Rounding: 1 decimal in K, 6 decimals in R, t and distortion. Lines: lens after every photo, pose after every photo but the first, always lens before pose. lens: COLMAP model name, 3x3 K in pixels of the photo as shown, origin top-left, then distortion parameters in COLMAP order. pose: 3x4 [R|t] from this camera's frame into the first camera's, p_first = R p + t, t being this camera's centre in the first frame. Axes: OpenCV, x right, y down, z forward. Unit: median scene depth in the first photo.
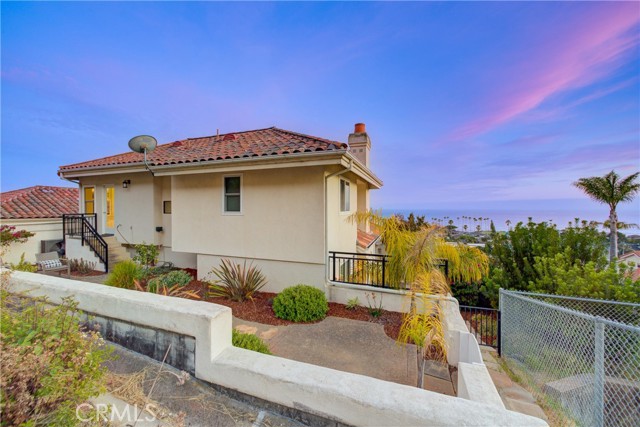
lens RADIAL K [[251.8, 0, 317.4], [0, 251.8, 210.7], [0, 0, 1]] dist [-0.016837, 0.007222]
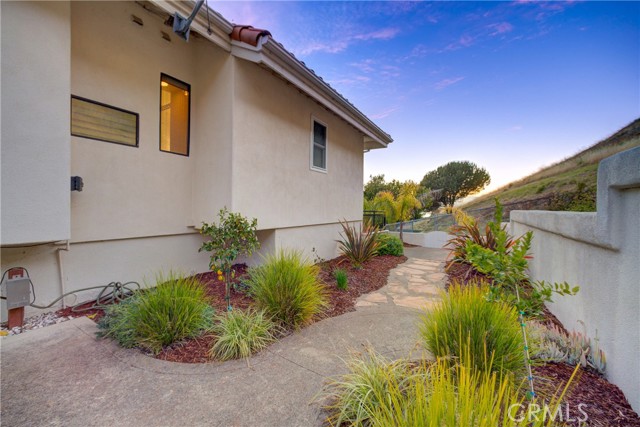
lens RADIAL K [[251.8, 0, 317.4], [0, 251.8, 210.7], [0, 0, 1]] dist [-0.016837, 0.007222]
pose [[0.197000, -0.005370, 0.980389, -1.110263], [-0.000076, 0.999985, 0.005492, 0.135926], [-0.980403, -0.001157, 0.196997, 0.841483]]
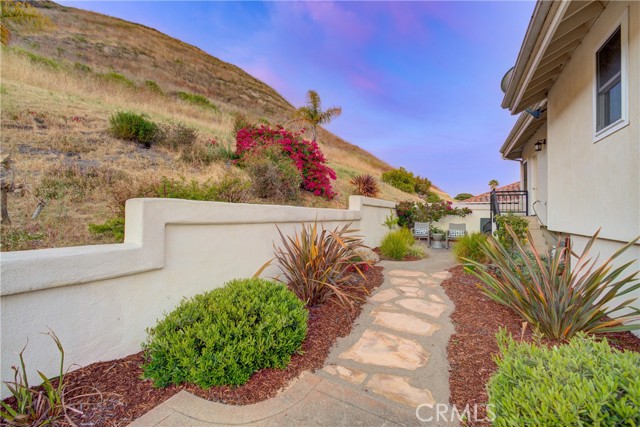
lens RADIAL K [[251.8, 0, 317.4], [0, 251.8, 210.7], [0, 0, 1]] dist [-0.016837, 0.007222]
pose [[-0.154518, -0.018462, -0.987817, 0.121948], [-0.017639, 0.999718, -0.015926, 0.152790], [0.987832, 0.014963, -0.154800, 0.603256]]
